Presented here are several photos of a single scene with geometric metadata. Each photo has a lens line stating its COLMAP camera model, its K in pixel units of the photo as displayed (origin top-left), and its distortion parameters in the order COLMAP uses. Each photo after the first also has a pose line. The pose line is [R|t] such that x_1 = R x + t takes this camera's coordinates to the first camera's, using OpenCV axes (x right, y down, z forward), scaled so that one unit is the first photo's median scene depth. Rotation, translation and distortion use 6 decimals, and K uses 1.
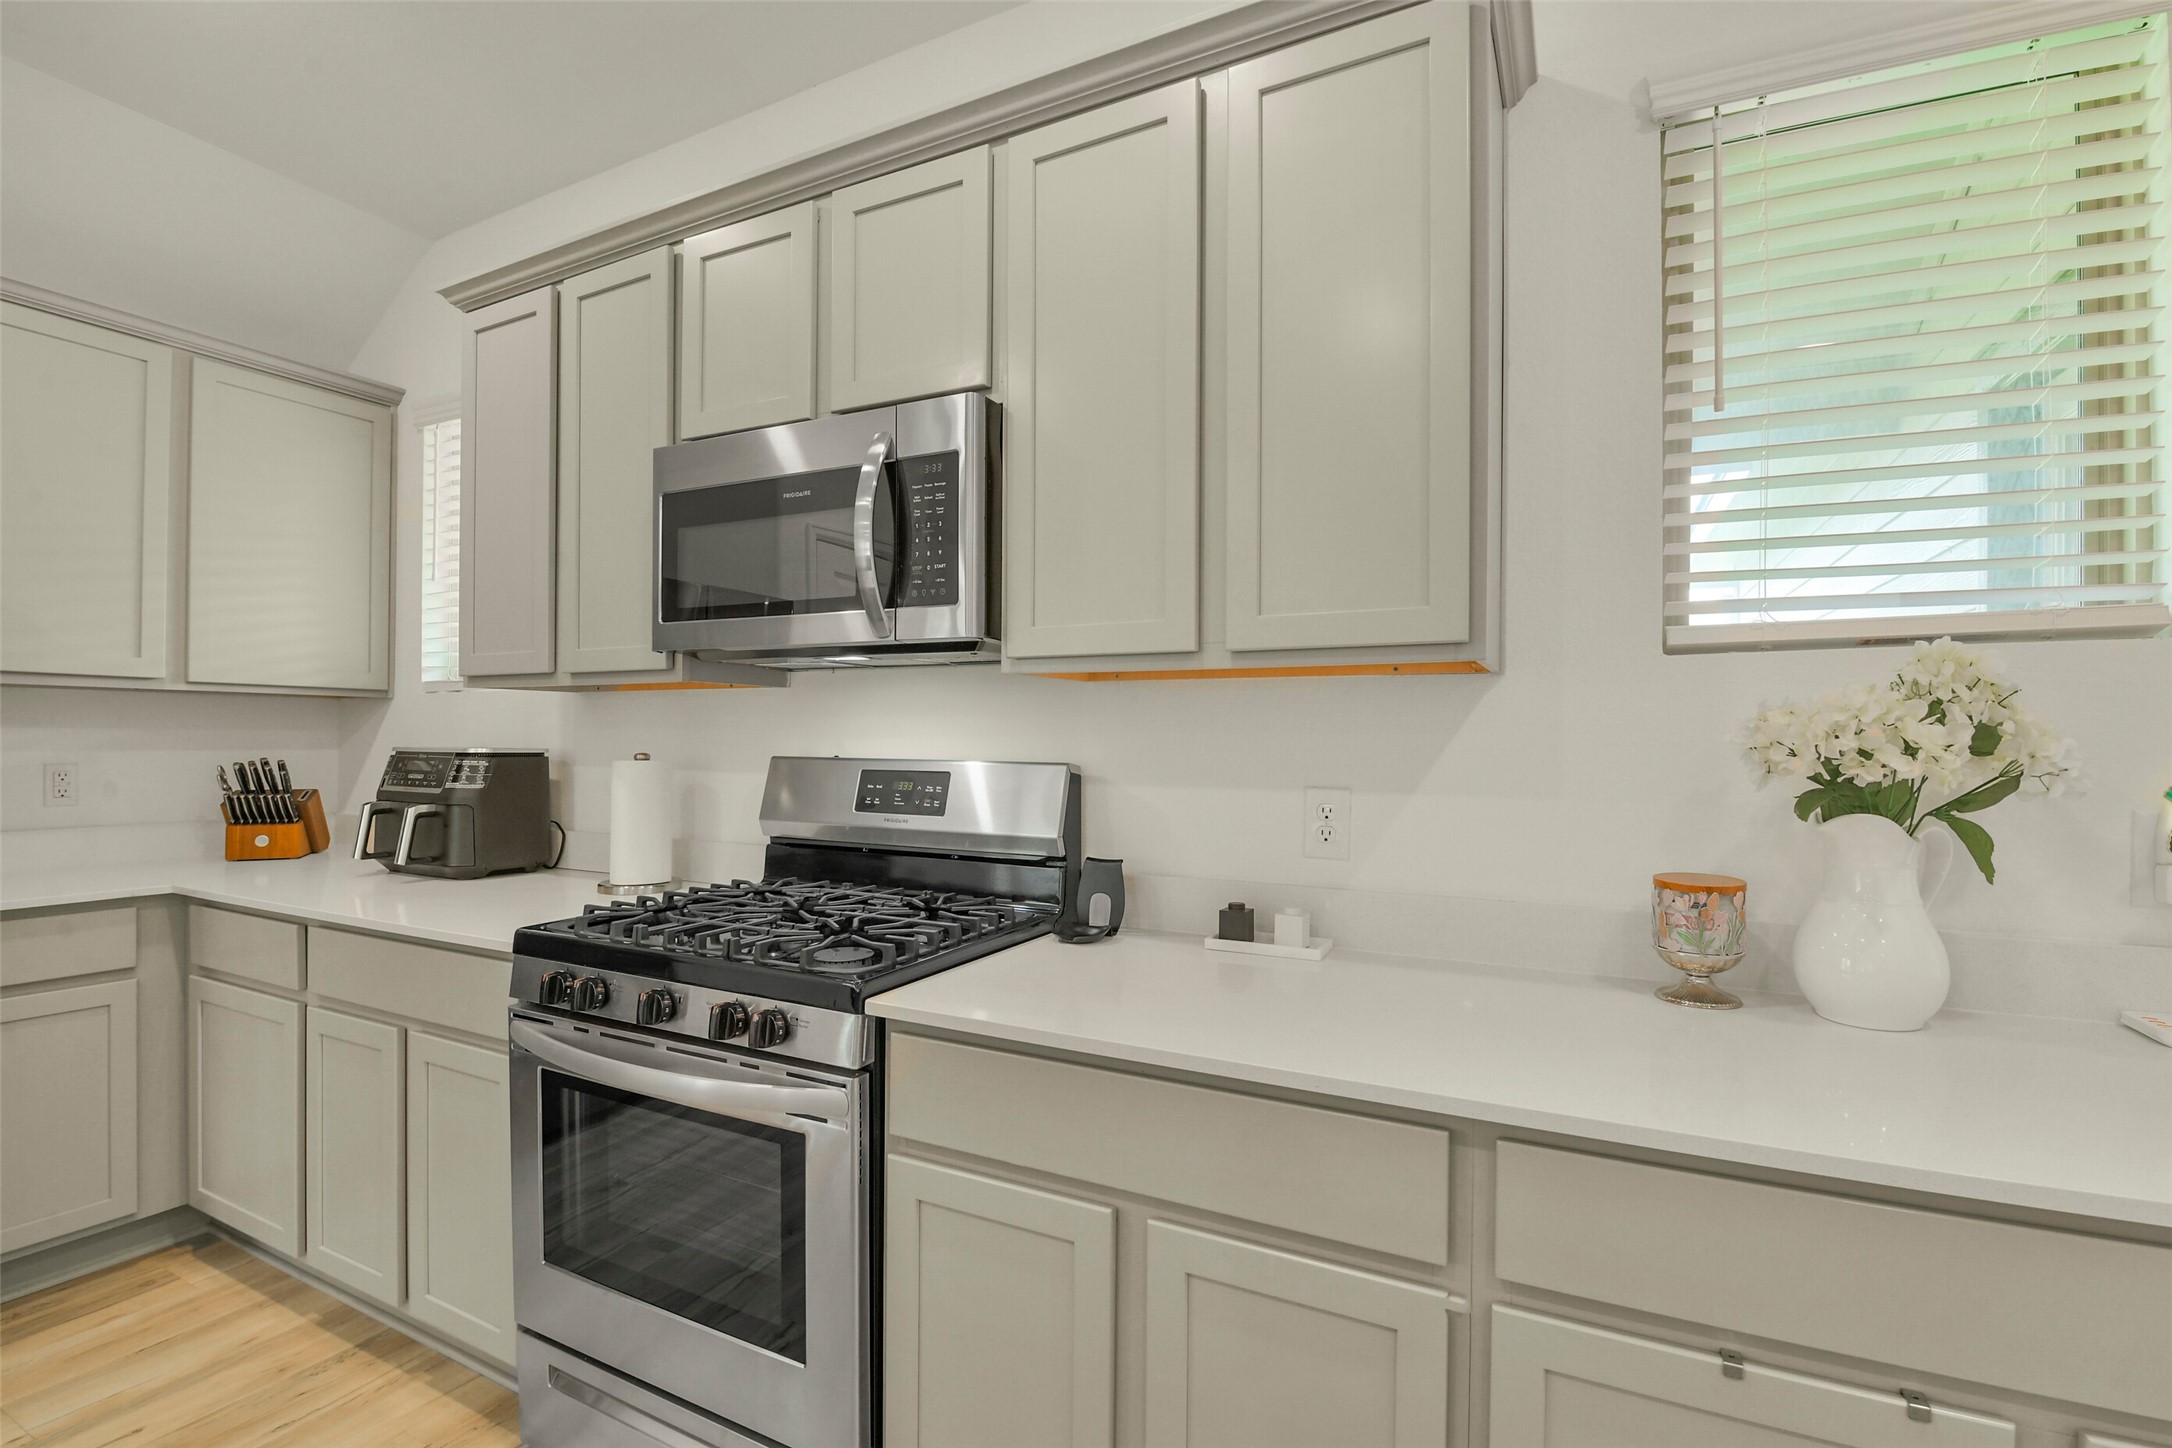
lens RADIAL K [[977.6, 0, 1085.1], [0, 977.6, 740.0], [0, 0, 1]] dist [-0.001051, -0.010191]
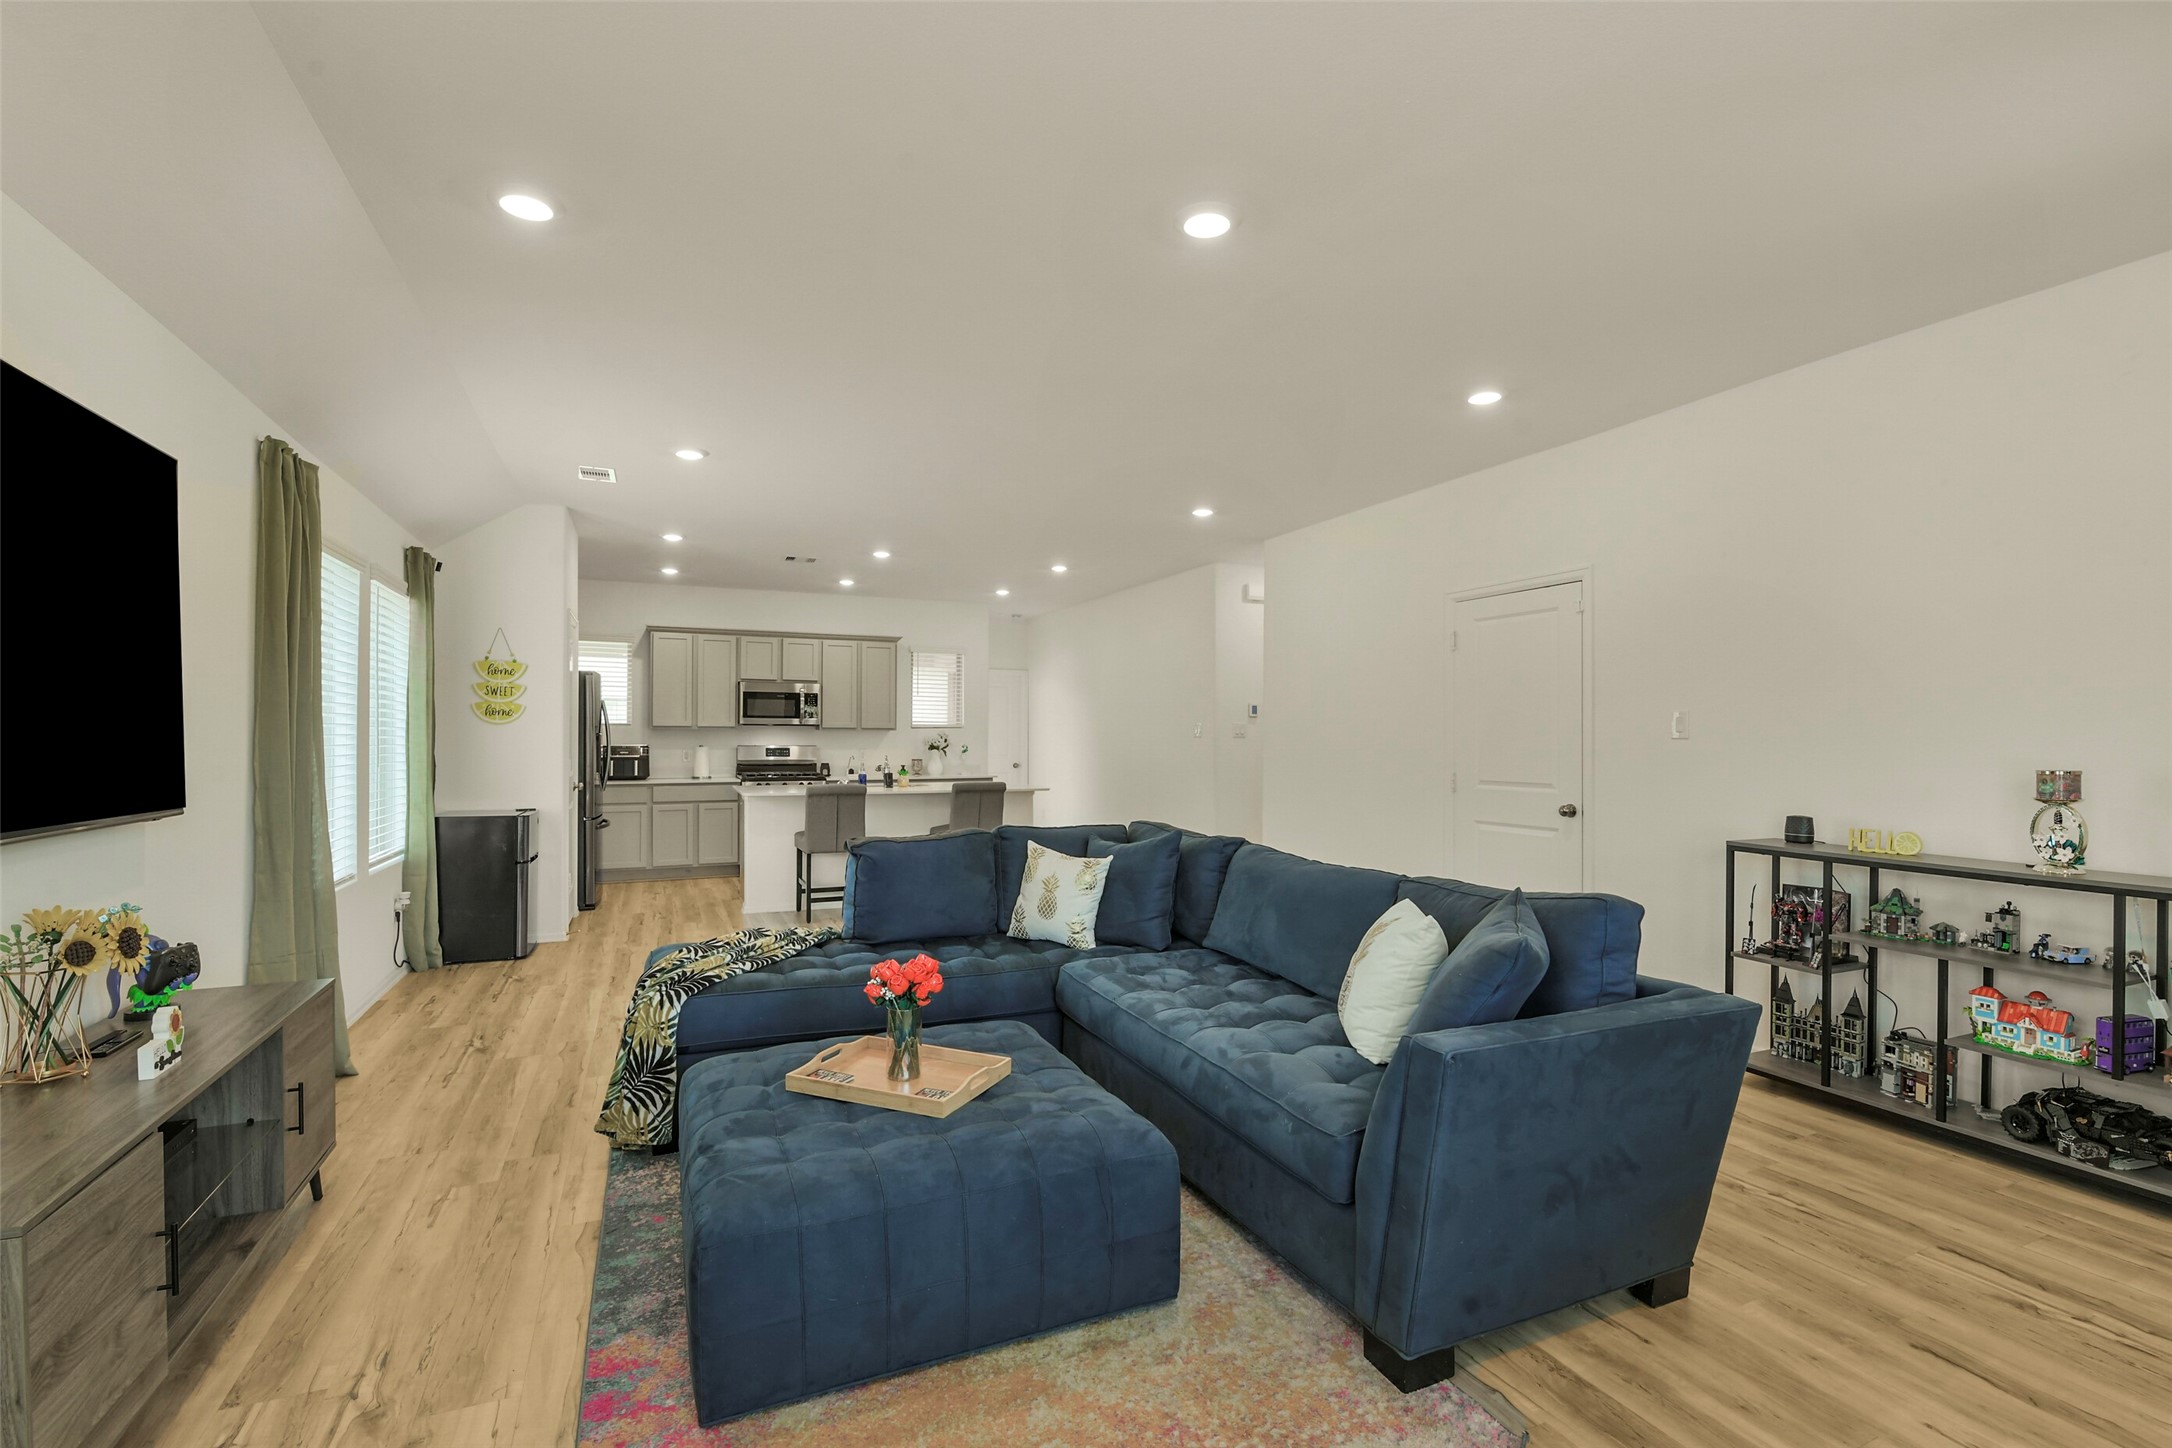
lens RADIAL K [[961.3, 0, 1085.4], [0, 961.3, 730.1], [0, 0, 1]] dist [-0.002143, -0.009465]
pose [[0.626202, 0.000705, 0.779660, -3.102276], [0.002875, 0.999991, -0.003214, -0.038920], [-0.779655, 0.004254, 0.626195, -3.329373]]
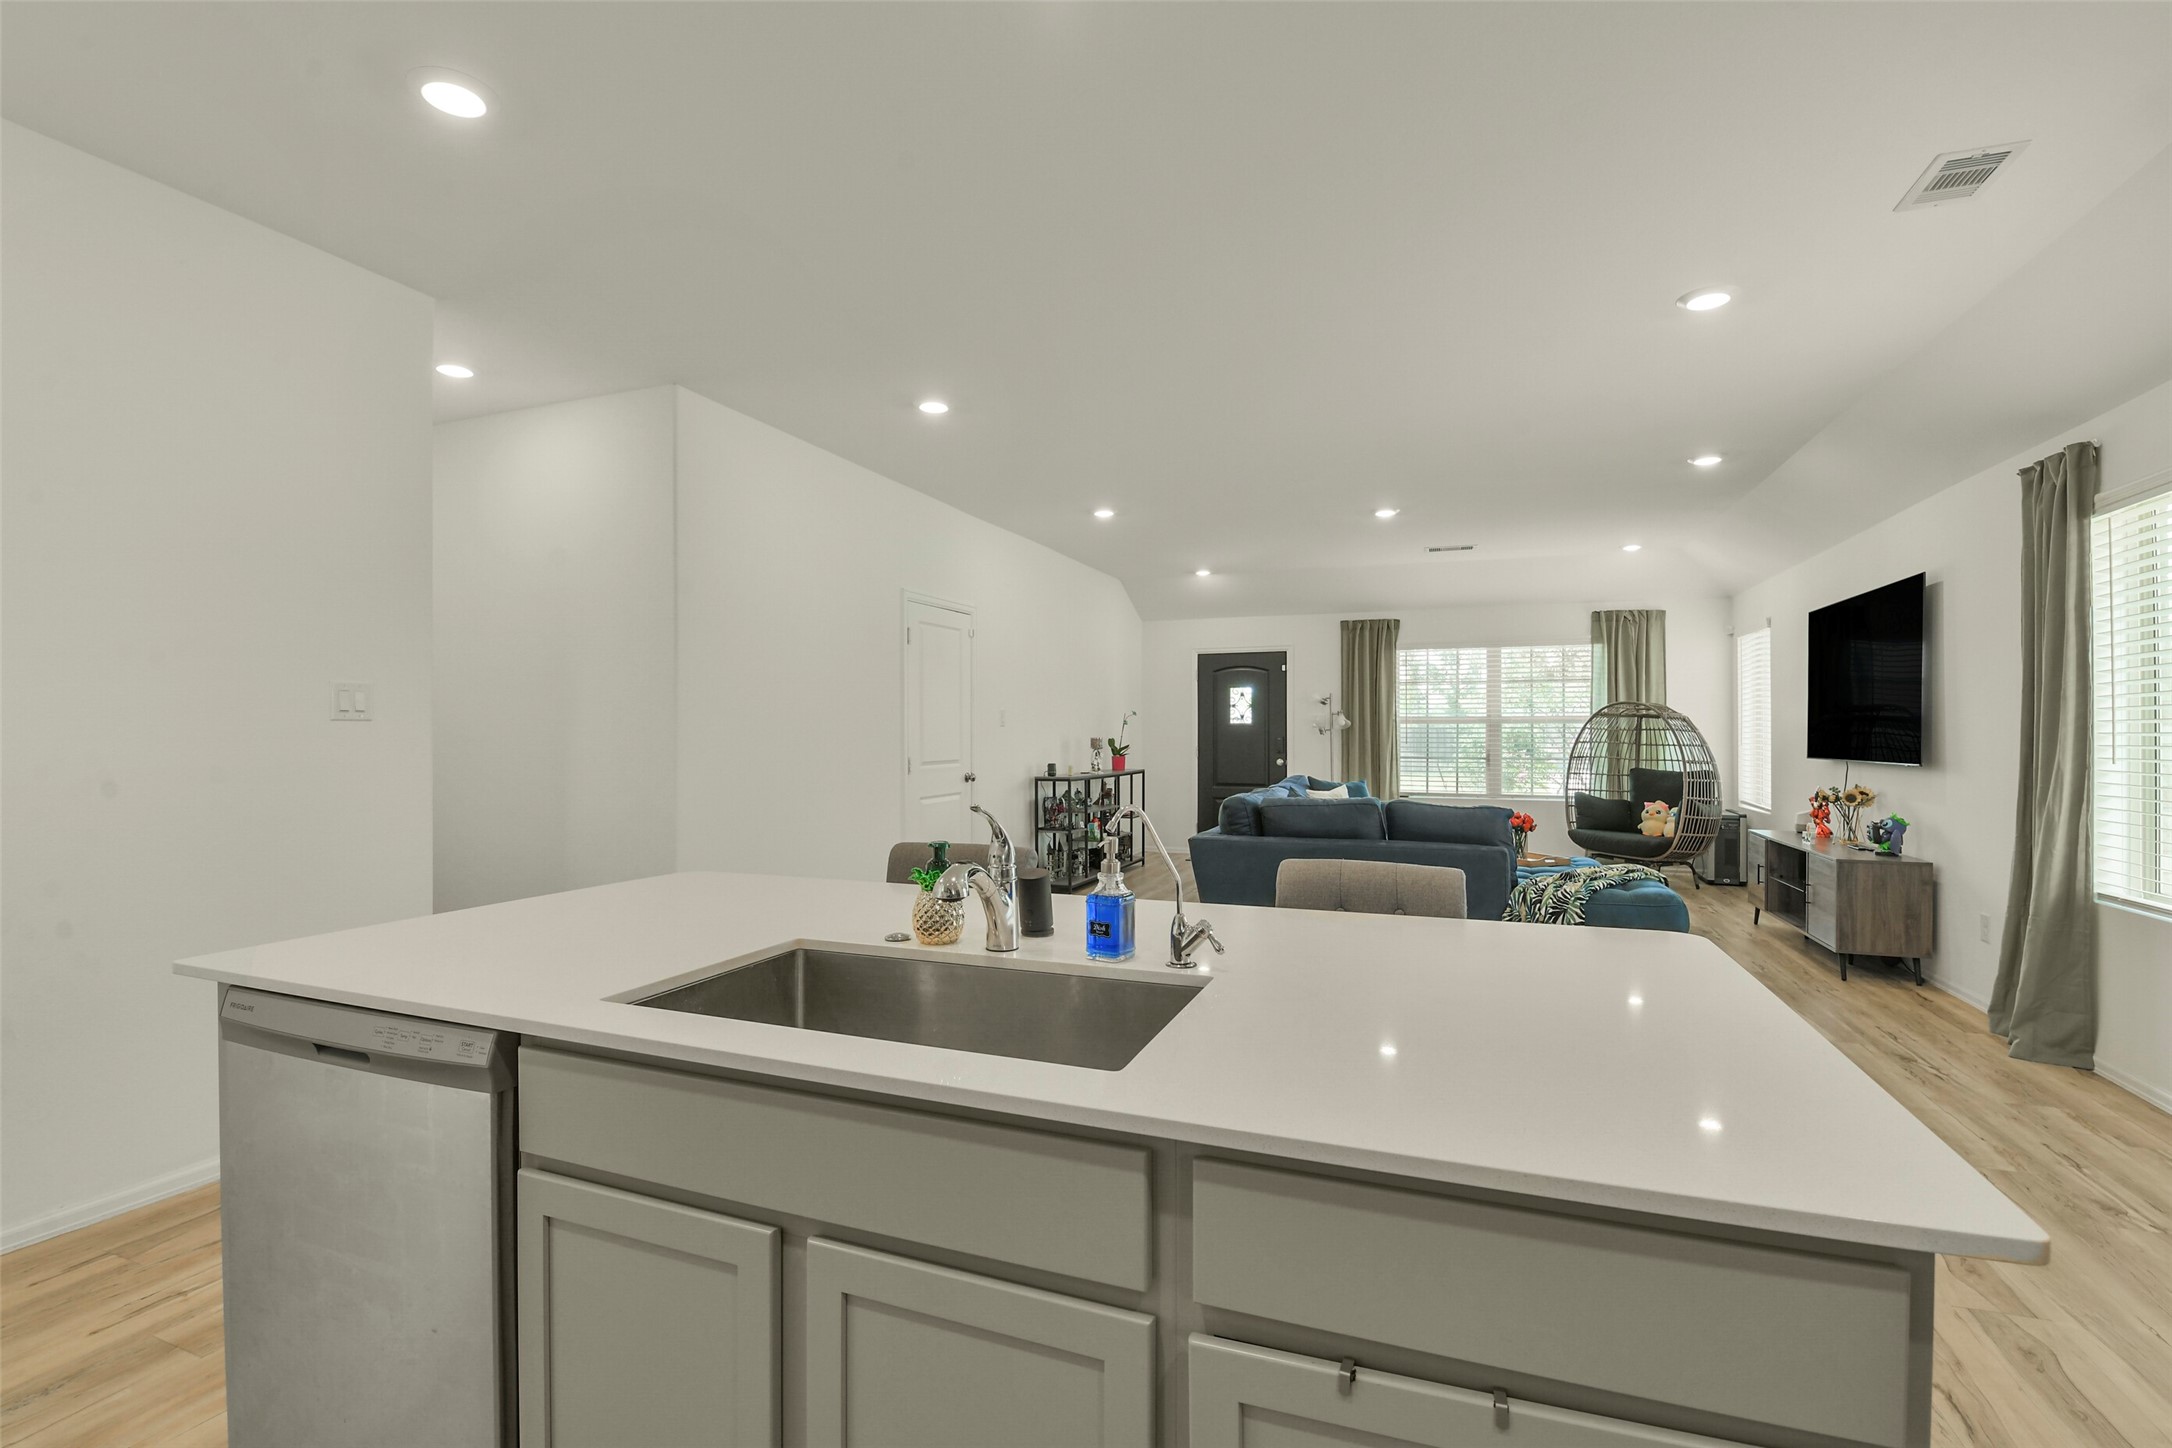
lens RADIAL K [[961.3, 0, 1085.4], [0, 961.3, 730.1], [0, 0, 1]] dist [-0.002143, -0.009465]
pose [[-0.994292, -0.005397, -0.106557, -0.453600], [-0.005524, 0.999984, 0.000896, -0.011310], [0.106550, 0.001479, -0.994306, 0.719901]]
